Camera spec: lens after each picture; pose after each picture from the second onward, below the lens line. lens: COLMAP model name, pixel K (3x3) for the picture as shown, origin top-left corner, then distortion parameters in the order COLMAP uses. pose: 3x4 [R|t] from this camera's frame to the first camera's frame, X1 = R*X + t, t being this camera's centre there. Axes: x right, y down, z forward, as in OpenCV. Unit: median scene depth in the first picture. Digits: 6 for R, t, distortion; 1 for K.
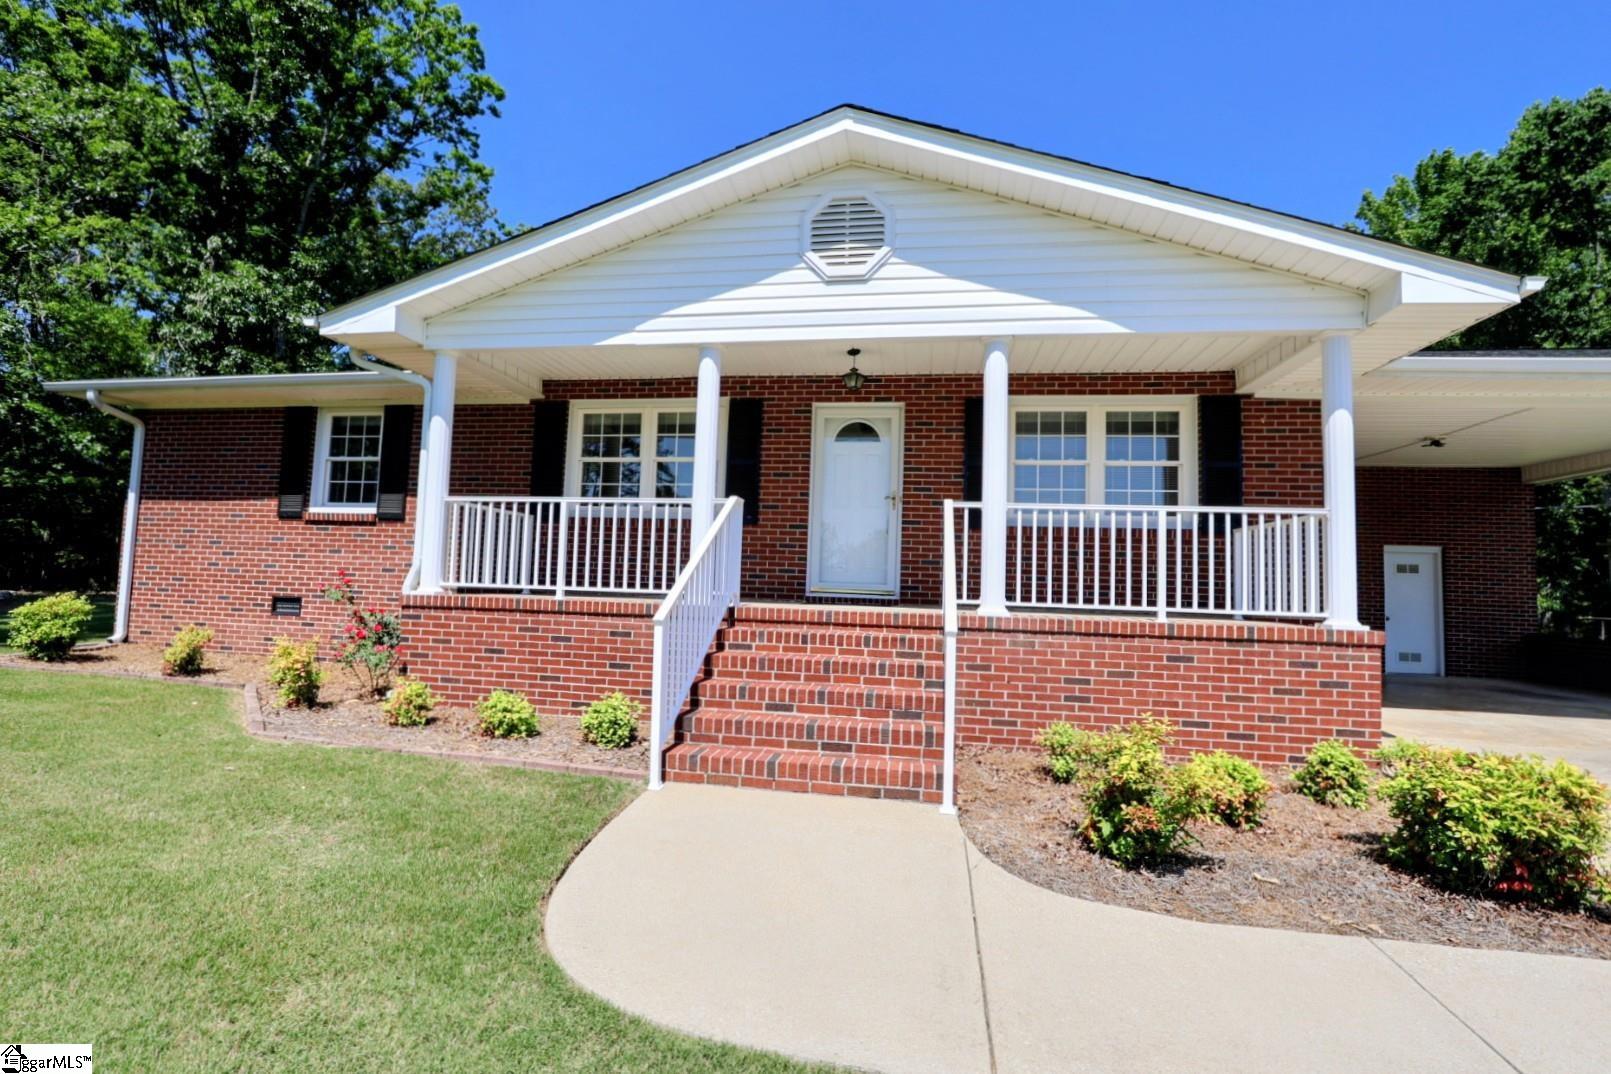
lens RADIAL K [[790.5, 0, 799.7], [0, 790.5, 530.5], [0, 0, 1]] dist [-0.032900, 0.011881]
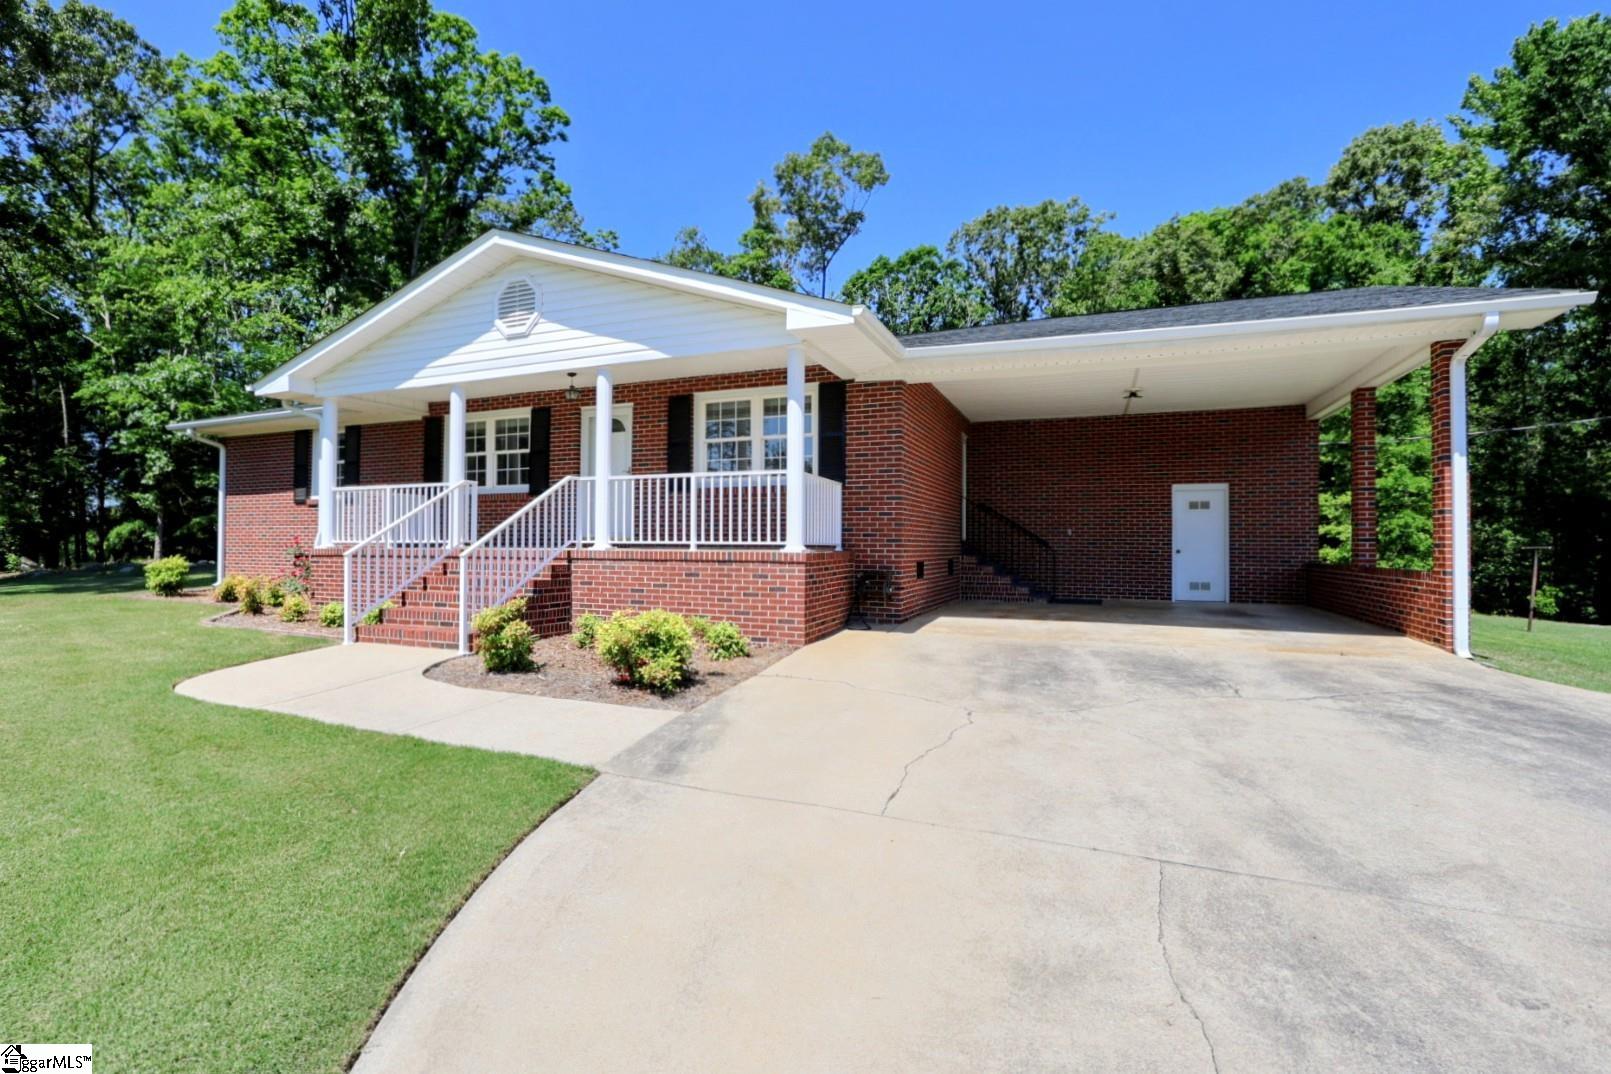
lens RADIAL K [[833.3, 0, 799.8], [0, 833.3, 530.4], [0, 0, 1]] dist [-0.018440, 0.000414]
pose [[0.968203, -0.034690, -0.247750, 0.533780], [0.044528, 0.998422, 0.034219, 0.018405], [0.246172, -0.044162, 0.968219, -0.252951]]
